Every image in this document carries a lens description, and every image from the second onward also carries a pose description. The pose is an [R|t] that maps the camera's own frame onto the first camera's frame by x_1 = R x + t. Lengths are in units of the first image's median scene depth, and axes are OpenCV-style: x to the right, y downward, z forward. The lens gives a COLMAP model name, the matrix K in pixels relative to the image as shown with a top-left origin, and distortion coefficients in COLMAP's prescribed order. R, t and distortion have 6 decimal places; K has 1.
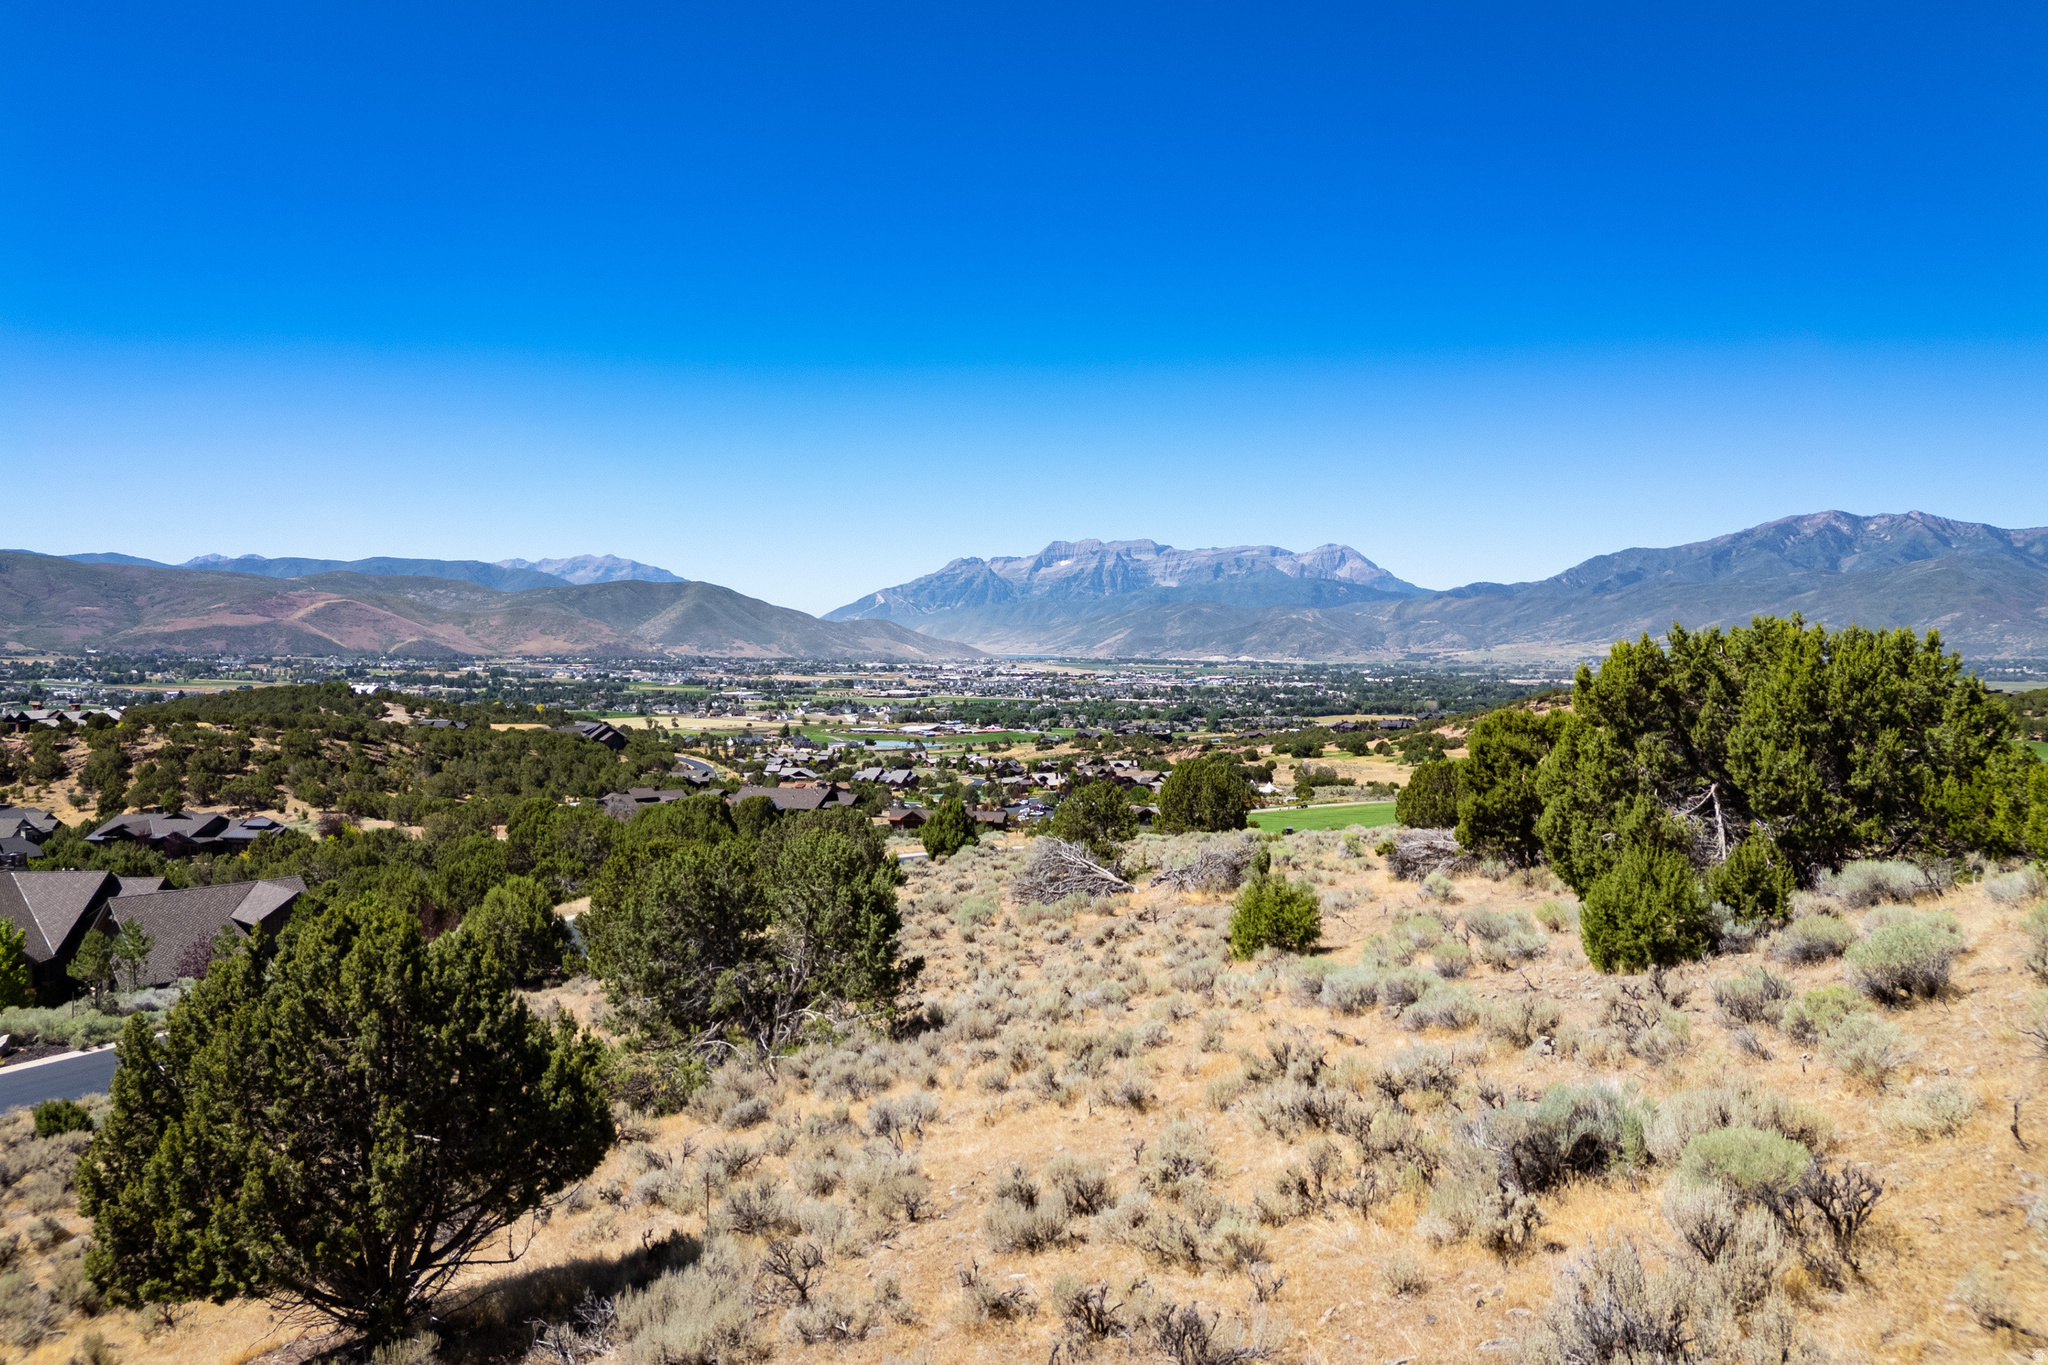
lens RADIAL K [[1492.6, 0, 1027.8], [0, 1492.6, 676.6], [0, 0, 1]] dist [0.093343, -0.100407]
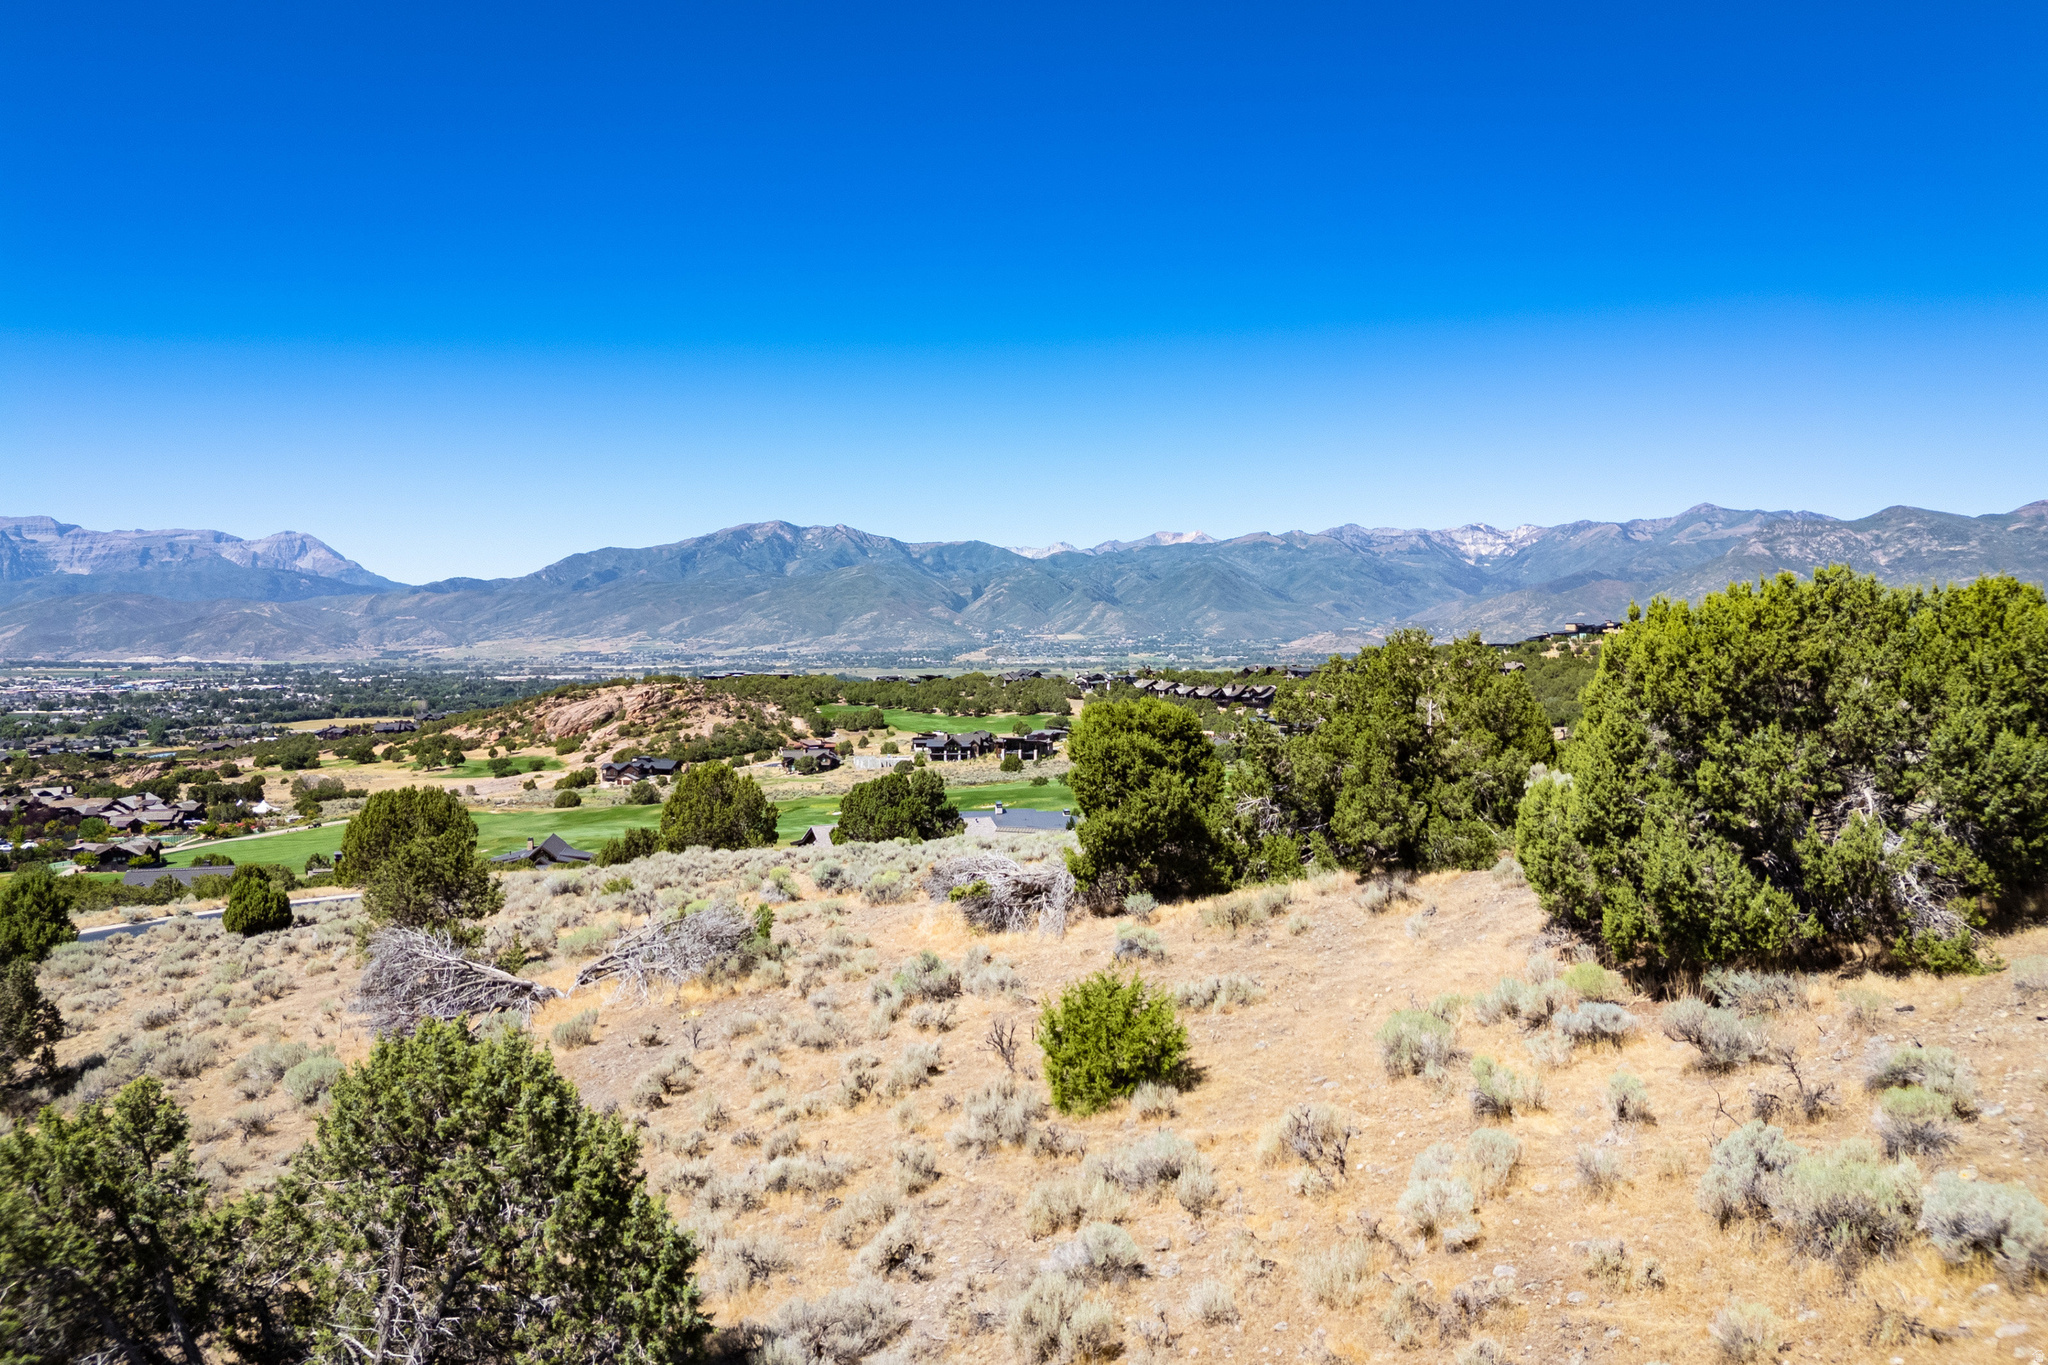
lens RADIAL K [[1493.3, 0, 1030.0], [0, 1493.3, 686.2], [0, 0, 1]] dist [0.086415, -0.097107]
pose [[0.794274, -0.026678, 0.606974, -0.012486], [0.021355, 0.999644, 0.015992, -0.000003], [-0.607185, 0.000260, 0.794561, 0.025148]]
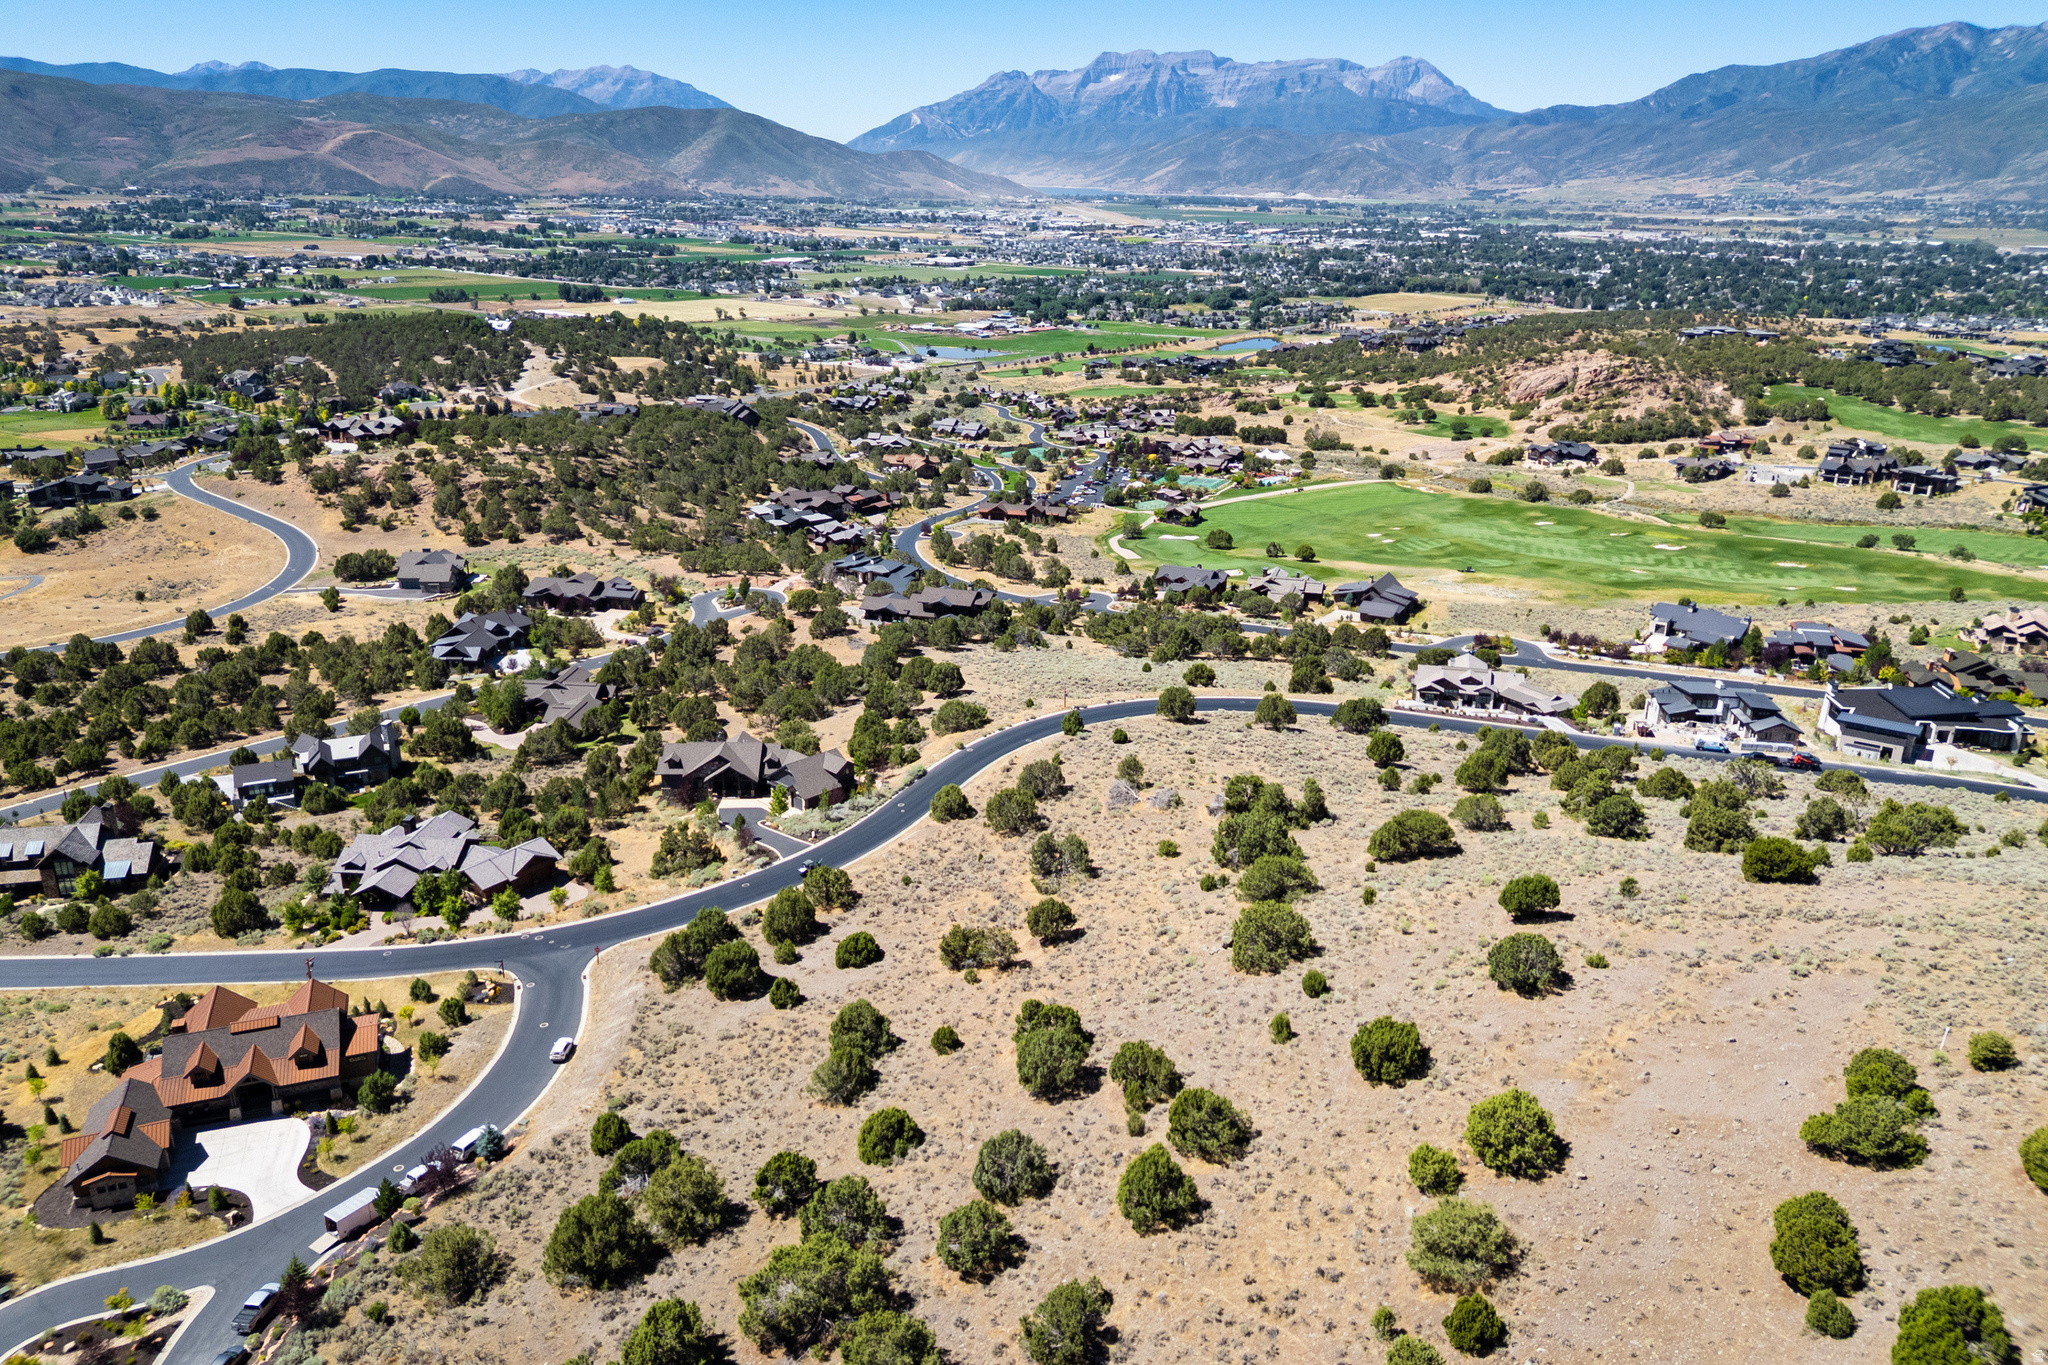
lens RADIAL K [[1500.9, 0, 1029.2], [0, 1500.9, 681.9], [0, 0, 1]] dist [0.056900, -0.039183]
pose [[0.999604, 0.014958, -0.023822, -0.008167], [-0.007025, 0.952799, 0.303521, -0.088110], [0.027237, -0.303234, 0.952527, -0.166286]]
